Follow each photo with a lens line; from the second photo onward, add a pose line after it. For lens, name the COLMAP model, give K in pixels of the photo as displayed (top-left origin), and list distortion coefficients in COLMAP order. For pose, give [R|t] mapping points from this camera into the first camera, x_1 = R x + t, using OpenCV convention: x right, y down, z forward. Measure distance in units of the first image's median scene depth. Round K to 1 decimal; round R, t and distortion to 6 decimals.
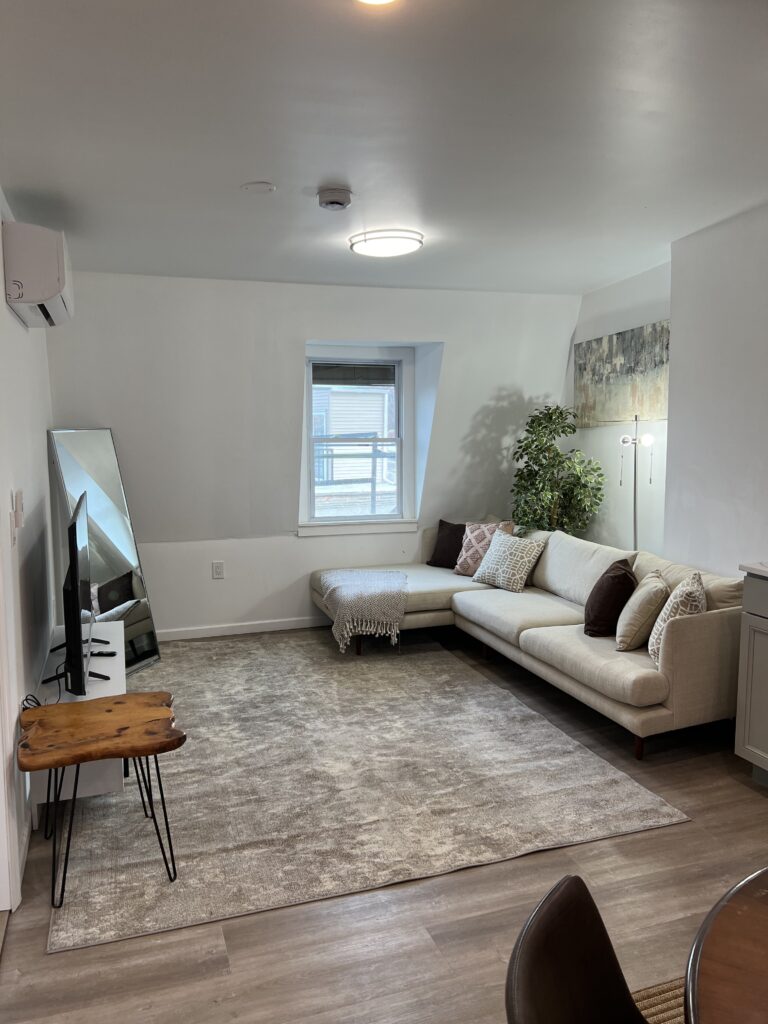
lens RADIAL K [[770.9, 0, 358.5], [0, 770.9, 508.2], [0, 0, 1]] dist [0.093301, -0.104981]
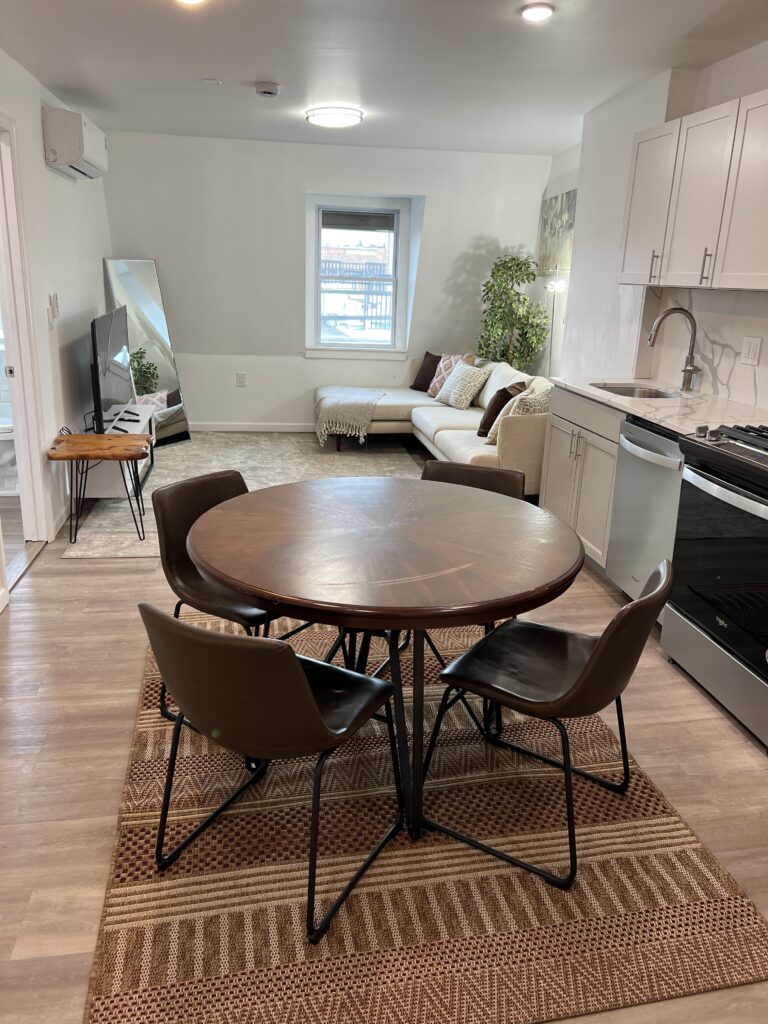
lens RADIAL K [[761.7, 0, 357.3], [0, 761.7, 511.1], [0, 0, 1]] dist [0.092945, -0.217396]
pose [[0.984111, 0.091014, -0.152452, 0.225330], [-0.059986, 0.978570, 0.196984, 0.032873], [0.167113, -0.184709, 0.968481, -0.240654]]
